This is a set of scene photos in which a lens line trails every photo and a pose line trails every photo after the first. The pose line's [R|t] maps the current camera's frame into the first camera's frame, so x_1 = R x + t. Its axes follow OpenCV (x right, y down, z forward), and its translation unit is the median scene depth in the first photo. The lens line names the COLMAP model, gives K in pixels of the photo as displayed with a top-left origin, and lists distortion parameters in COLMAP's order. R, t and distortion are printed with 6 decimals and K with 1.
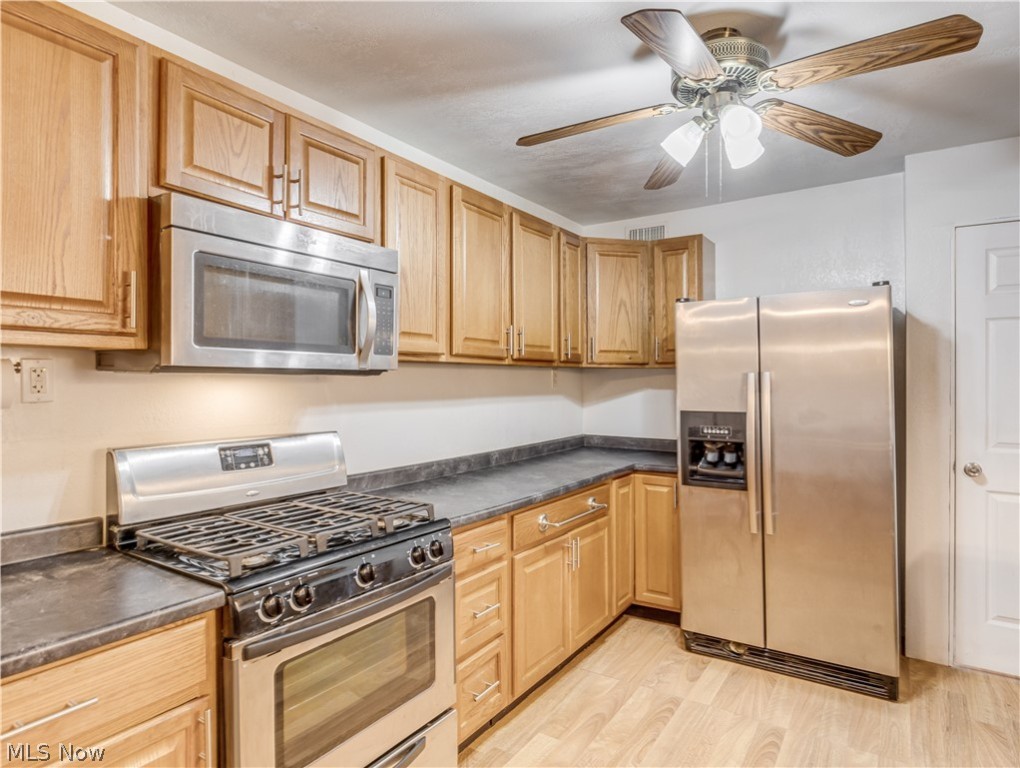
lens RADIAL K [[611.1, 0, 510.0], [0, 611.1, 384.0], [0, 0, 1]] dist [-0.000452, -0.000240]
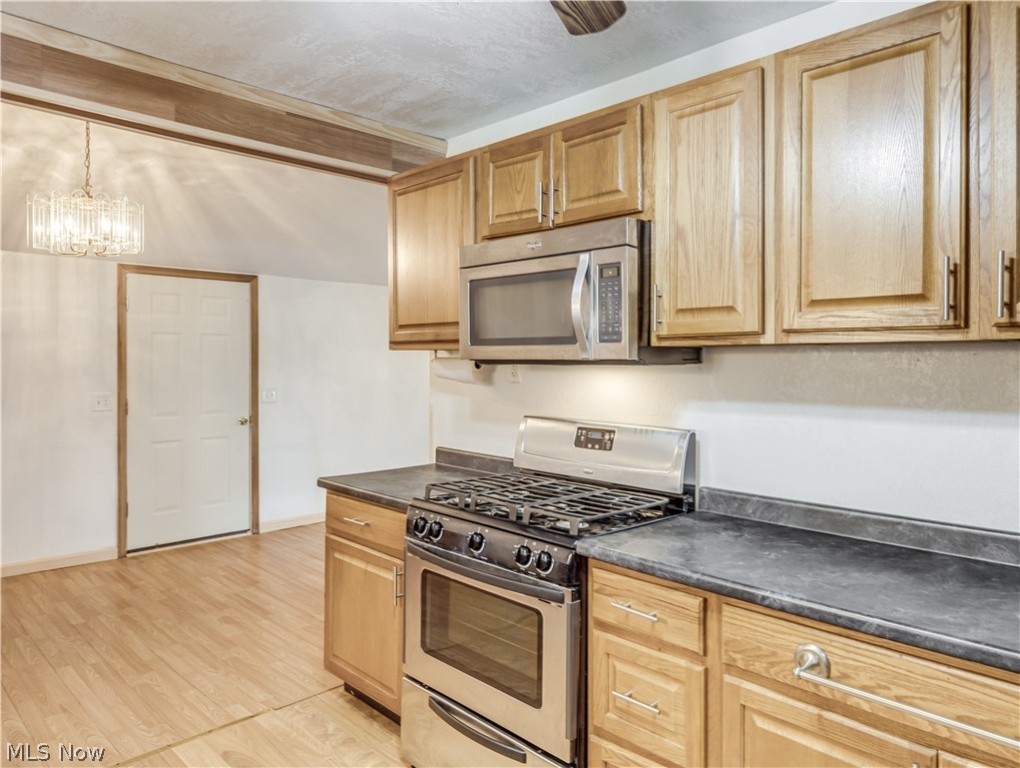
lens RADIAL K [[688.2, 0, 510.3], [0, 688.2, 376.9], [0, 0, 1]] dist [0.000640, -0.000193]
pose [[-0.216864, 0.015762, -0.976074, 0.824706], [-0.011800, 0.999754, 0.018766, -0.015449], [0.976130, 0.015587, -0.216625, 1.115856]]
